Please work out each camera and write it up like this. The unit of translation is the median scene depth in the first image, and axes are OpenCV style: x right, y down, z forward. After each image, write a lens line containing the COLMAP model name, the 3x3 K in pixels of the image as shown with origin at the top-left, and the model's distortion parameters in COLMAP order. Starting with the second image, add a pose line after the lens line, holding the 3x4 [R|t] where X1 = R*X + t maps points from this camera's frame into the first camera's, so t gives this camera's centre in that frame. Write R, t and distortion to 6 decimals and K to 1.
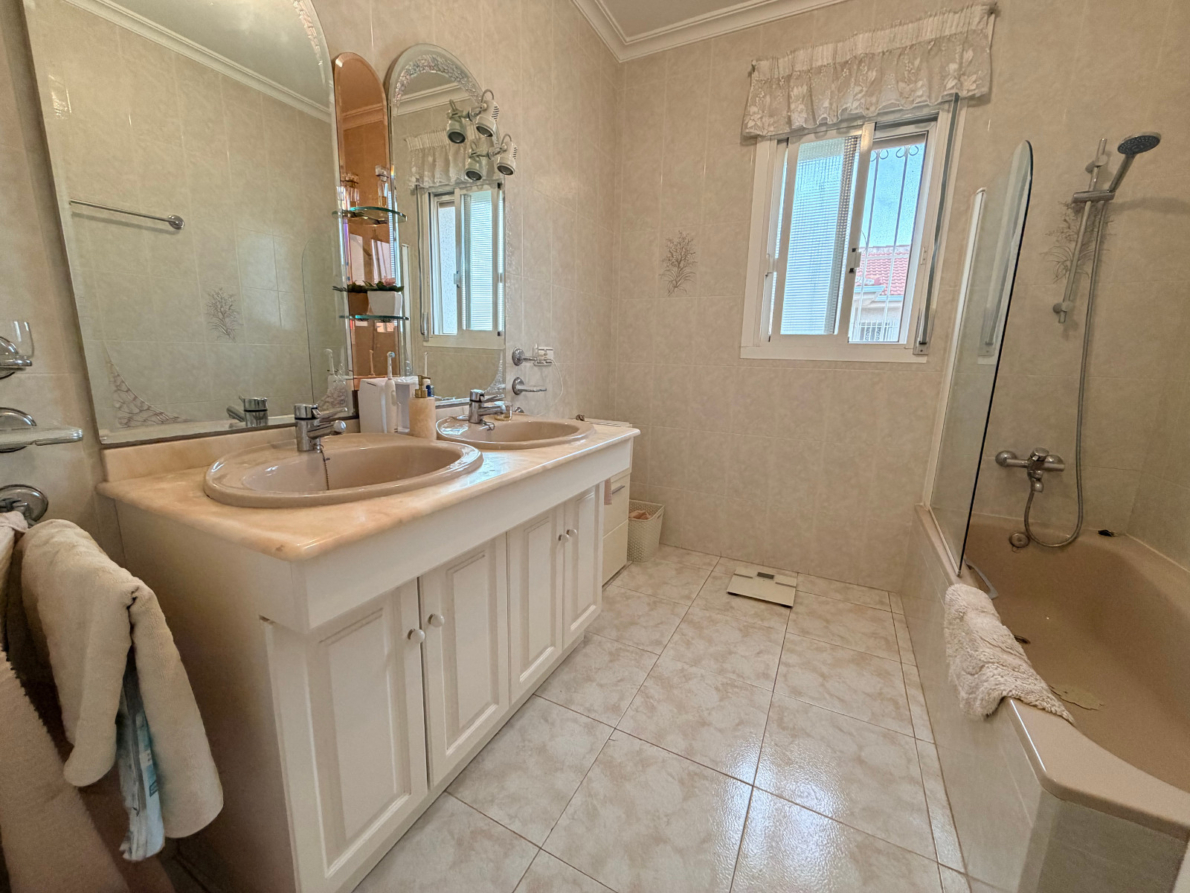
lens RADIAL K [[473.7, 0, 593.0], [0, 473.7, 447.2], [0, 0, 1]] dist [-0.000090, 0.000083]
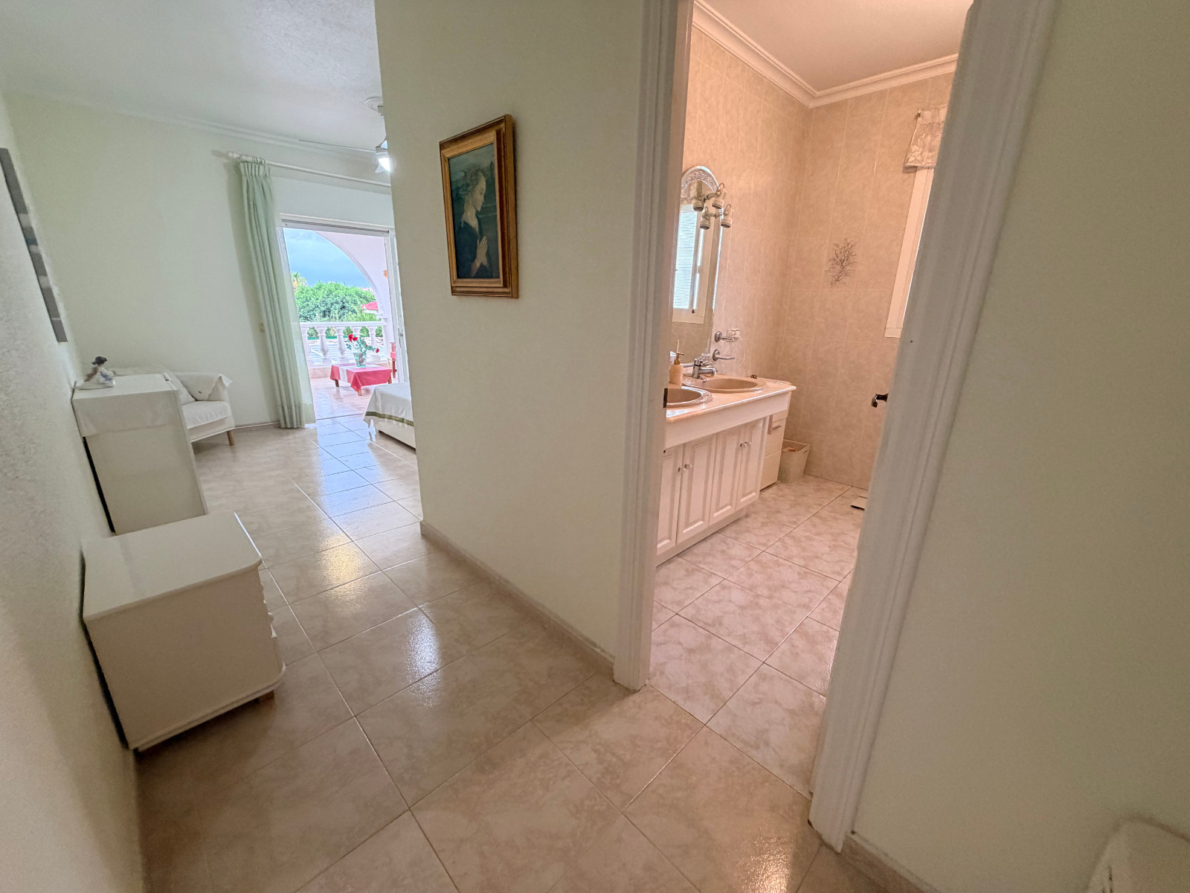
lens RADIAL K [[473.7, 0, 593.0], [0, 473.7, 447.2], [0, 0, 1]] dist [-0.000090, 0.000083]
pose [[0.950854, 0.089804, -0.296329, -0.053141], [-0.060259, 0.992389, 0.107391, 0.030671], [0.303718, -0.084257, 0.949029, -0.647610]]
